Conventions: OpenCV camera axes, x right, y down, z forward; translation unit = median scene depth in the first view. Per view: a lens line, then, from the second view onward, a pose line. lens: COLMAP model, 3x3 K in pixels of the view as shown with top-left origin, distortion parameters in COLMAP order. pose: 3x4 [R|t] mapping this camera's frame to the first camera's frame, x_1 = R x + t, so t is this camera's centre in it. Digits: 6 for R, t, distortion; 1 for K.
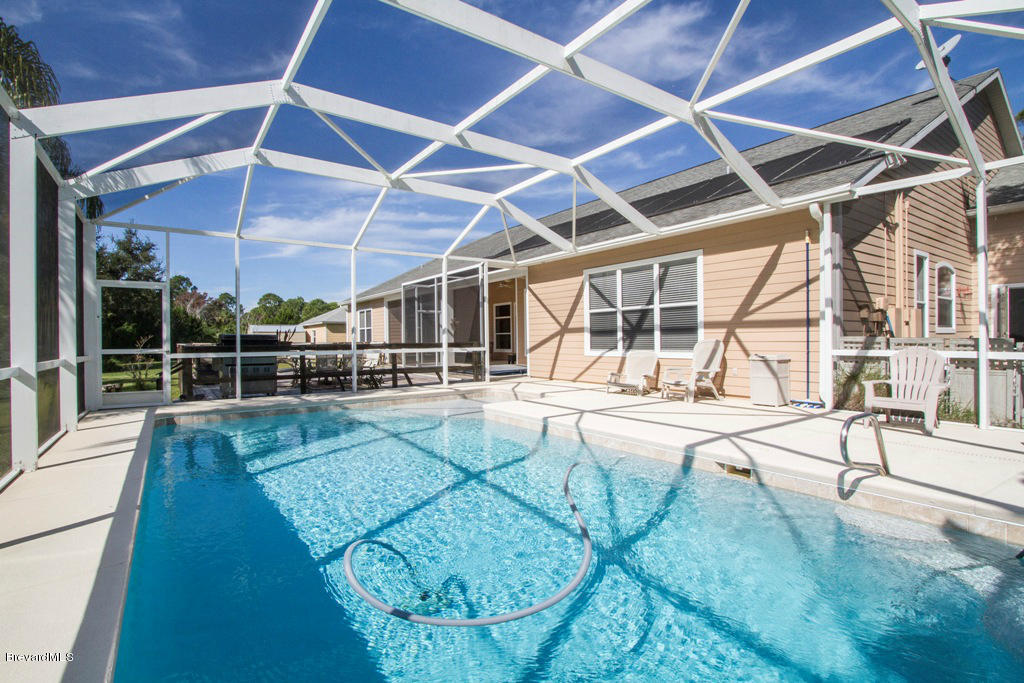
lens RADIAL K [[490.6, 0, 499.2], [0, 490.6, 343.4], [0, 0, 1]] dist [-0.003009, 0.000041]
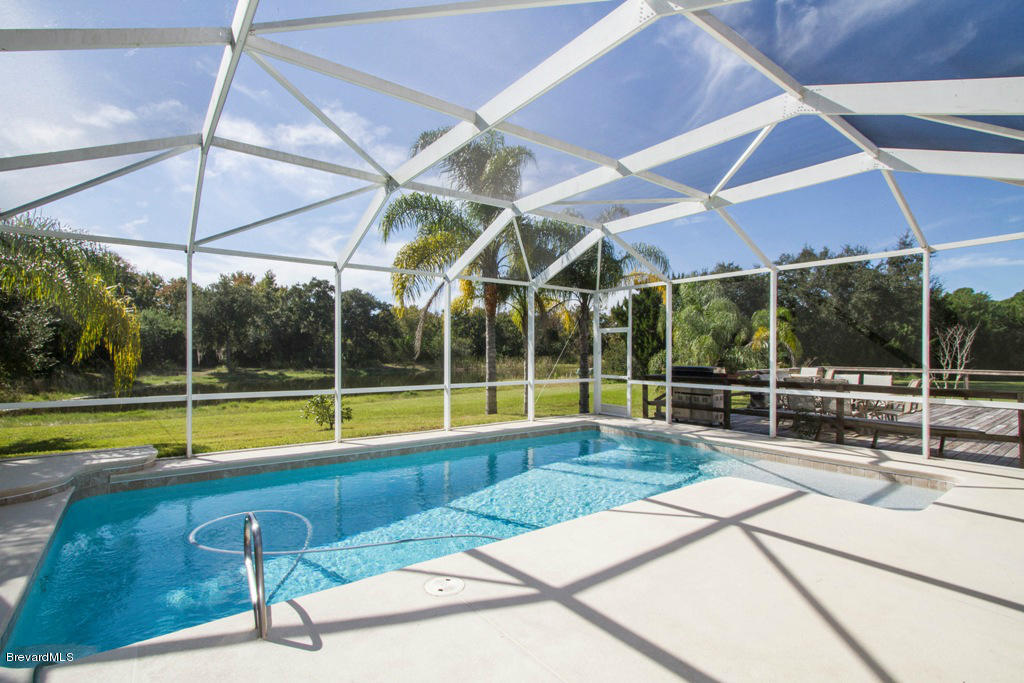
lens RADIAL K [[471.2, 0, 500.2], [0, 471.2, 346.7], [0, 0, 1]] dist [0.000669, 0.000854]
pose [[0.045892, -0.000746, -0.998946, 0.613649], [-0.008937, 0.999959, -0.001157, -0.065964], [0.998906, 0.008981, 0.045884, 0.575367]]
